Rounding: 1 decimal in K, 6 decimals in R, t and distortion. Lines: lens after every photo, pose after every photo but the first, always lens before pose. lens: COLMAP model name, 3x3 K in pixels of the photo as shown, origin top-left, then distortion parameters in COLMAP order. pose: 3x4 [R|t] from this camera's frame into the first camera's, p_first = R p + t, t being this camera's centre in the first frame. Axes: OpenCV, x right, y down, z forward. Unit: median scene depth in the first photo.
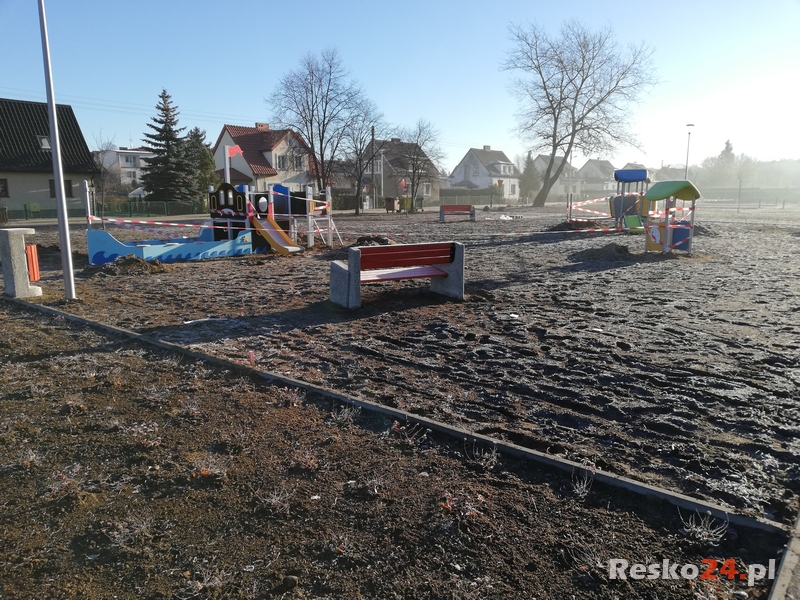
lens RADIAL K [[576.2, 0, 403.0], [0, 576.2, 306.3], [0, 0, 1]] dist [0.017107, -0.046708]
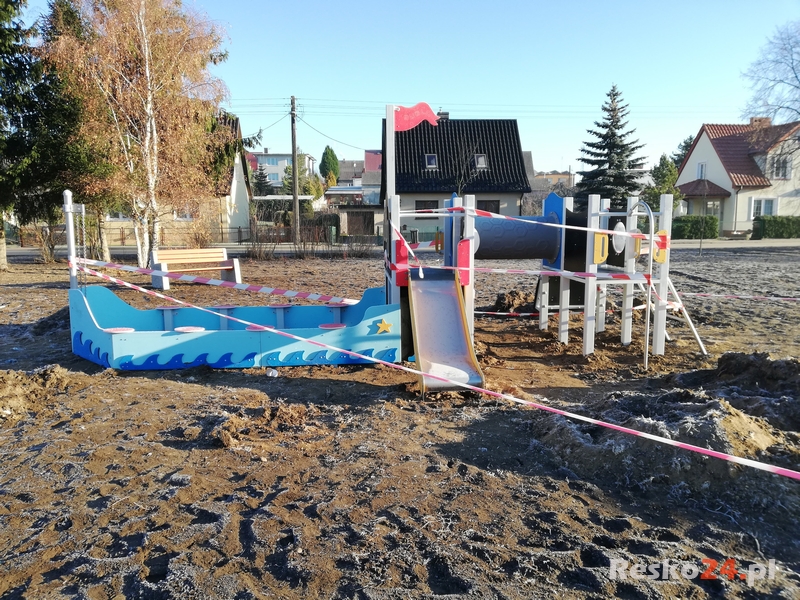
lens RADIAL K [[576.2, 0, 403.0], [0, 576.2, 306.3], [0, 0, 1]] dist [0.017107, -0.046708]
pose [[0.674832, 0.109691, -0.729774, 0.010466], [-0.133790, 0.990689, 0.025192, -0.050177], [0.725743, 0.080636, 0.683224, 0.257027]]
